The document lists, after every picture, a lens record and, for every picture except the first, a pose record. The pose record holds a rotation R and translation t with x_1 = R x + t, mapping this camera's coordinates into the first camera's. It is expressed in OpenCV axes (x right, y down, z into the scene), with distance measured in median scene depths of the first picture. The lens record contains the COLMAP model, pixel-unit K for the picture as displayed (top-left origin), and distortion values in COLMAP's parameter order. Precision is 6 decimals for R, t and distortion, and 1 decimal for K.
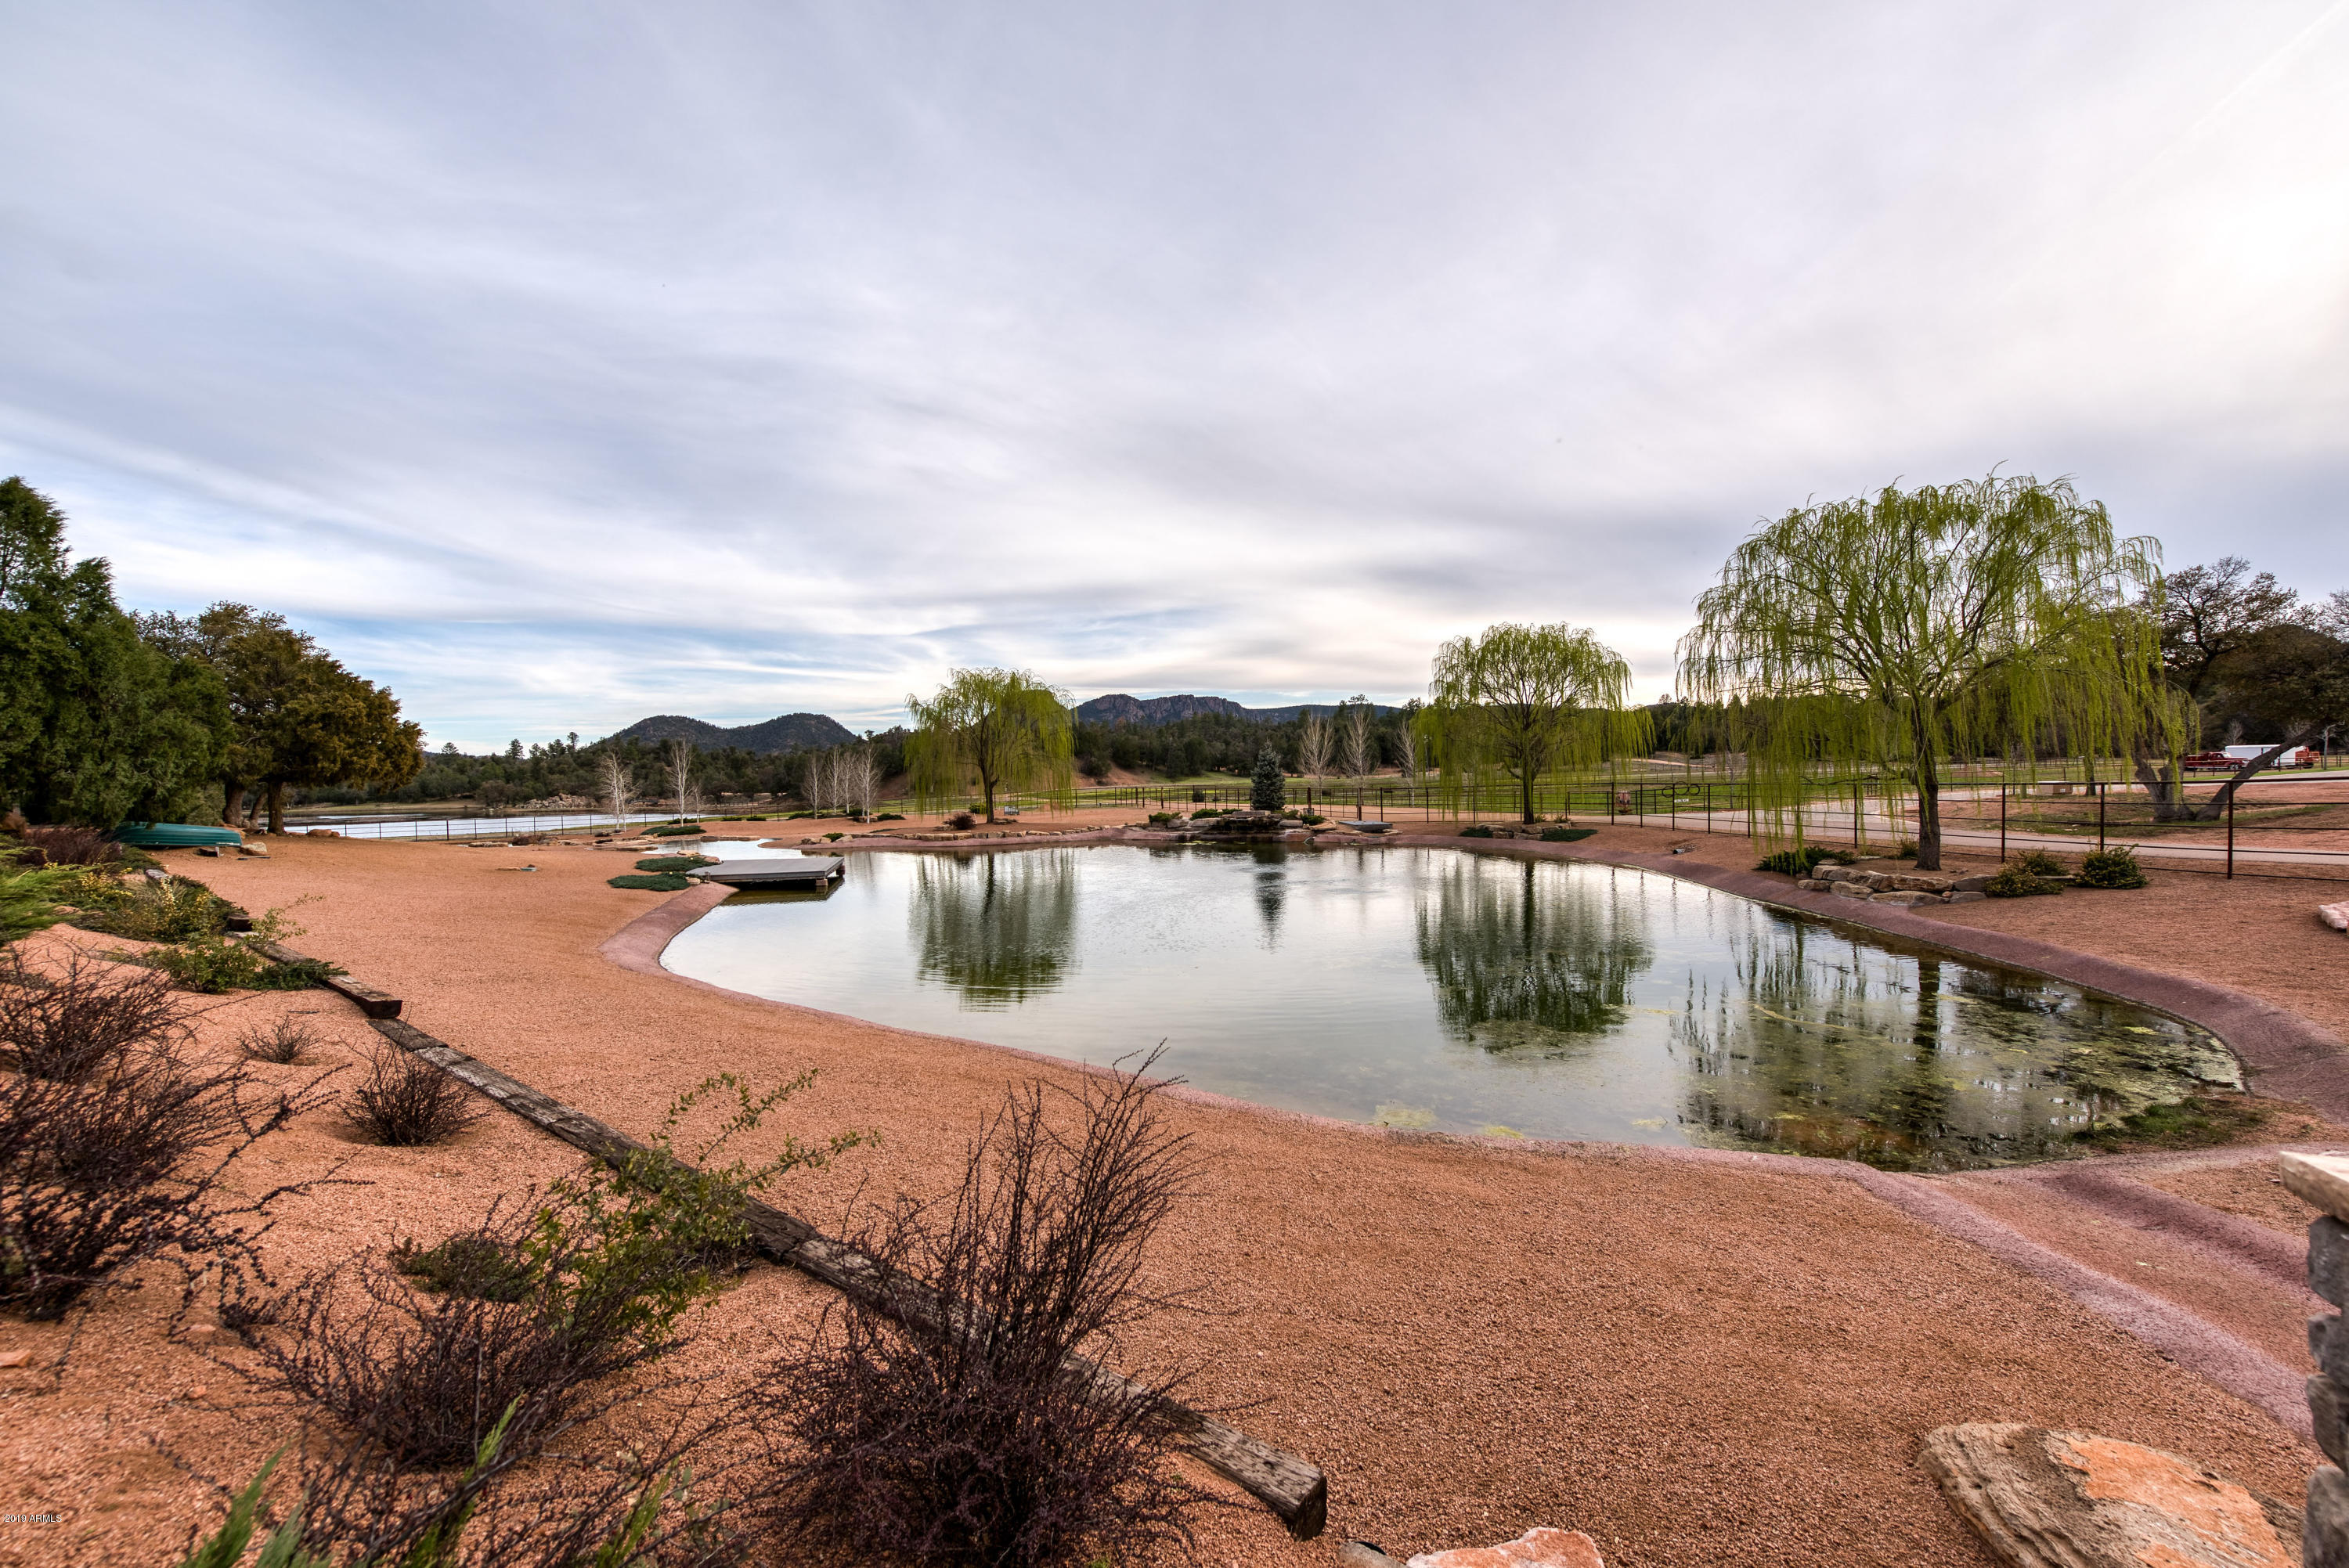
lens RADIAL K [[916.0, 0, 1173.2], [0, 916.0, 789.7], [0, 0, 1]] dist [0.003975, 0.000071]
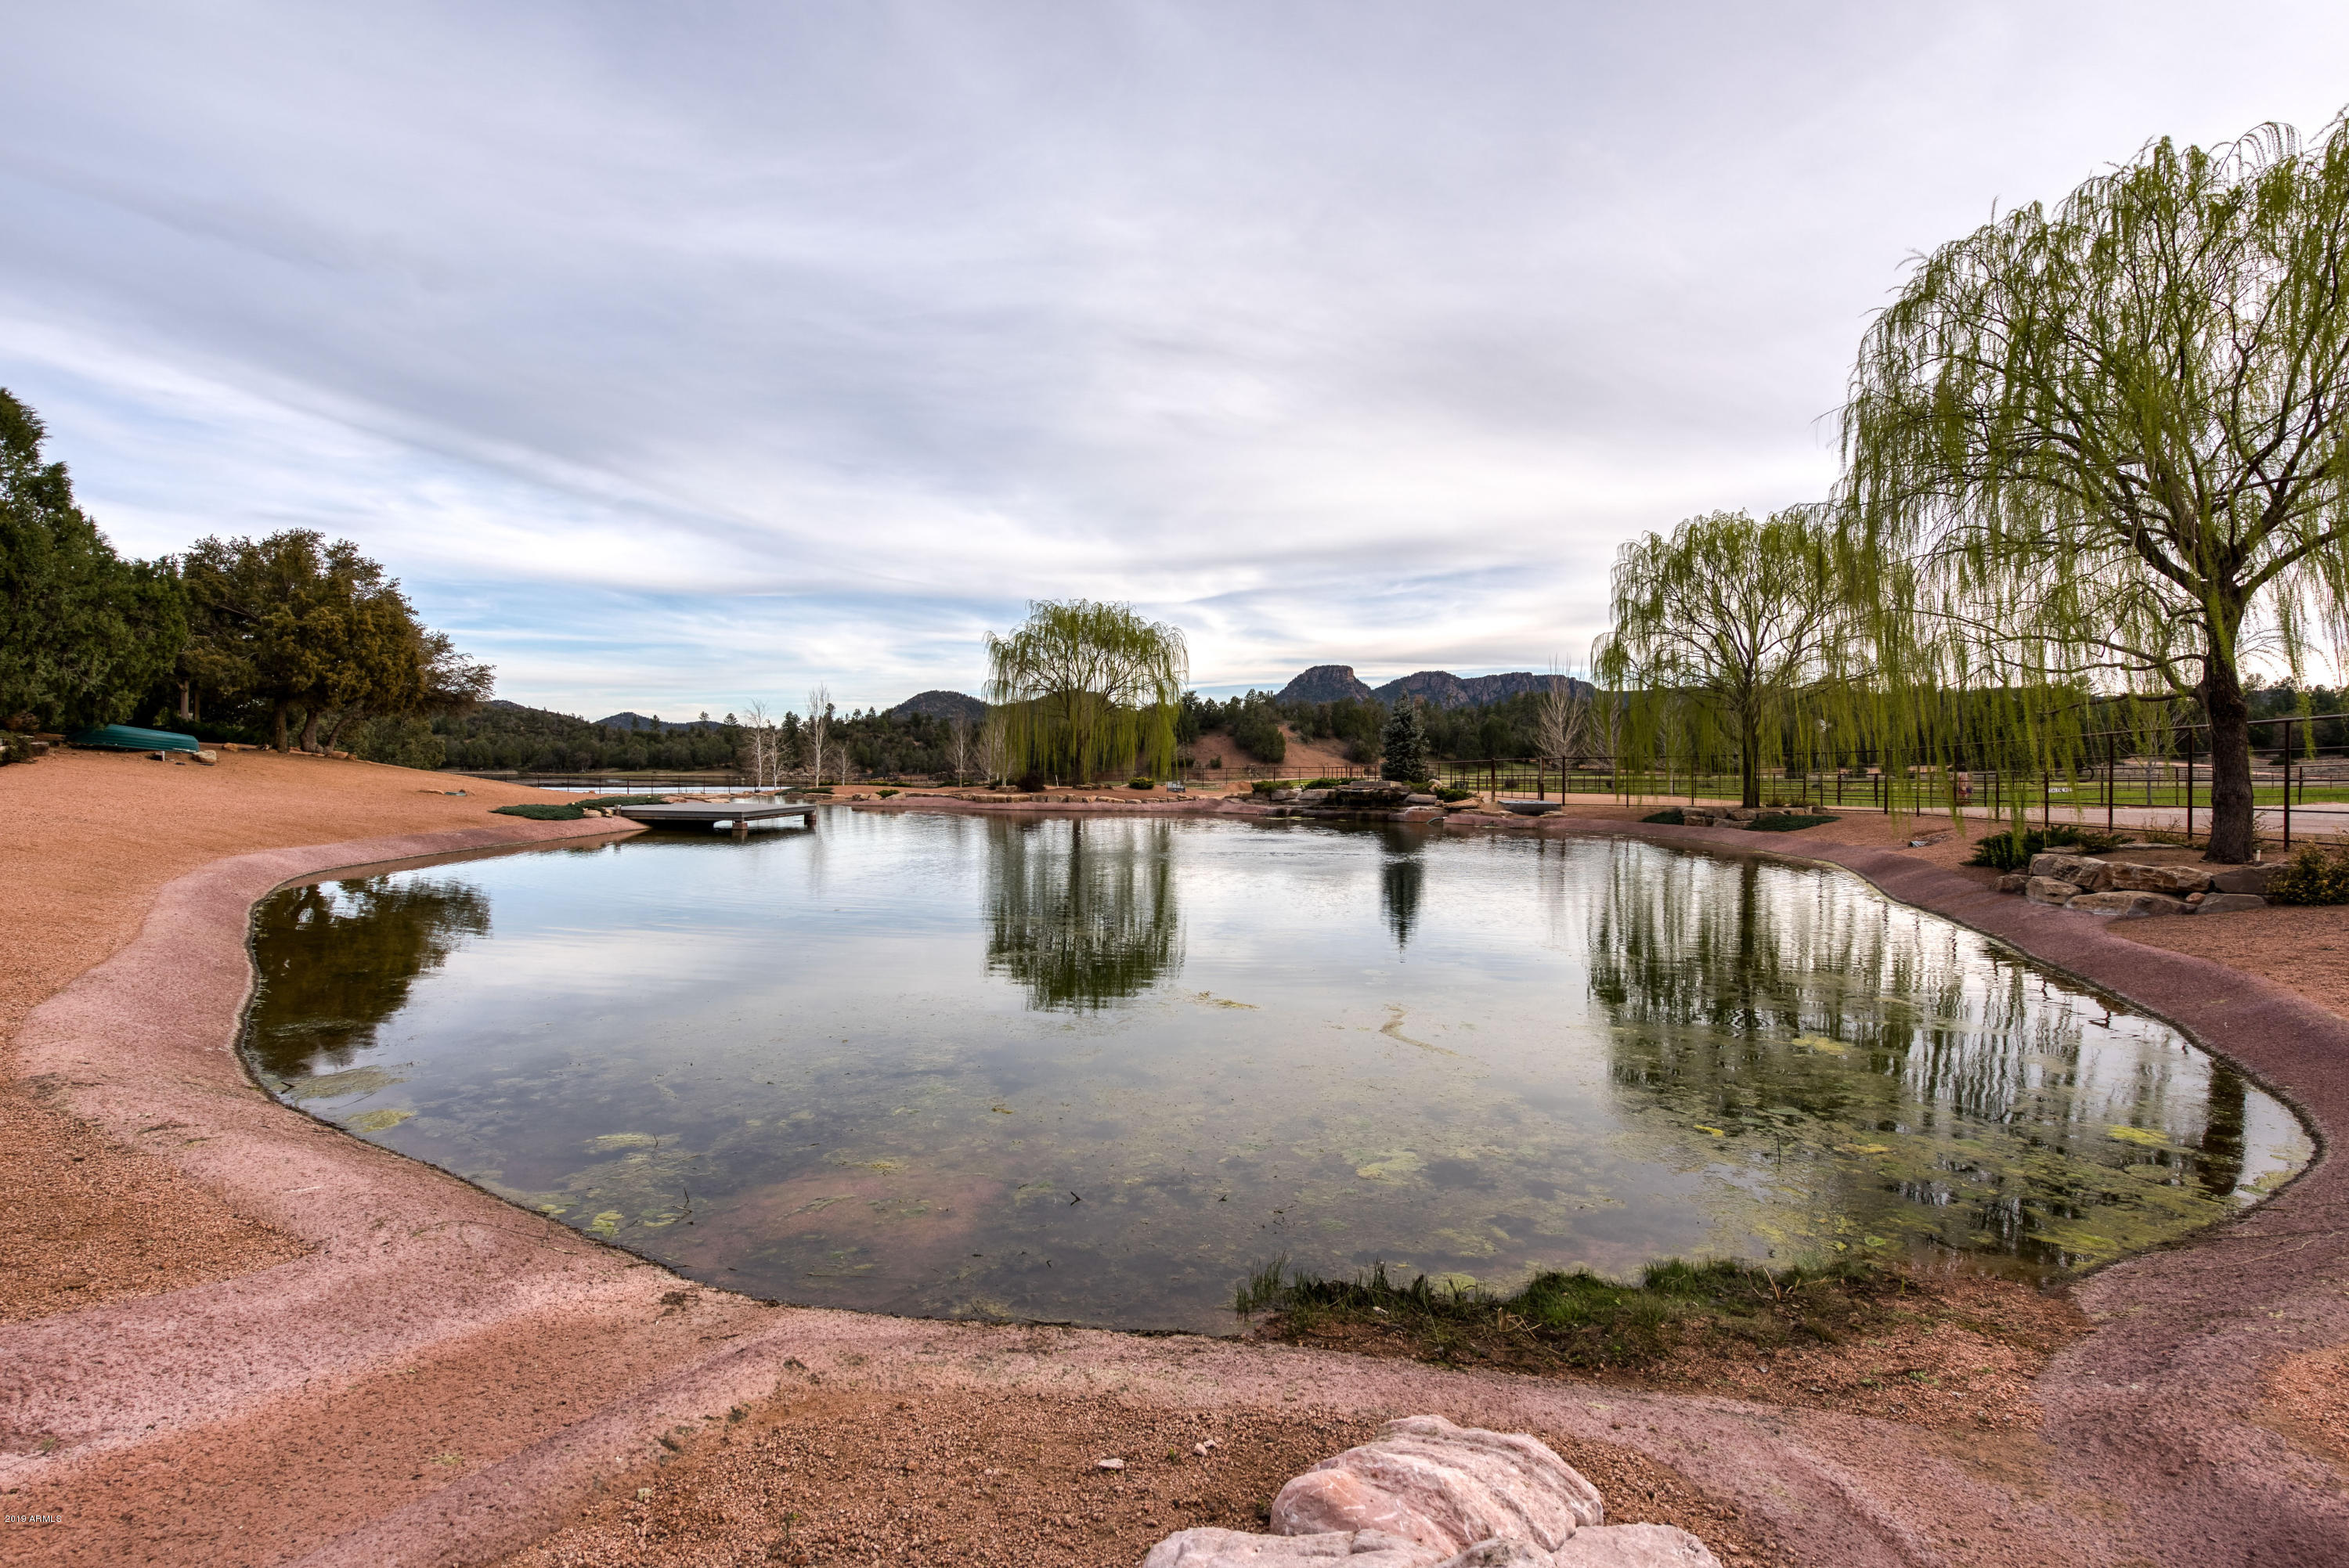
lens RADIAL K [[1088.7, 0, 1174.0], [0, 1088.7, 682.1], [0, 0, 1]] dist [0.003098, 0.000317]
pose [[0.956239, 0.007729, -0.292483, 0.181241], [-0.035214, 0.995425, -0.088822, 0.026270], [0.290459, 0.095234, 0.952137, 0.083241]]
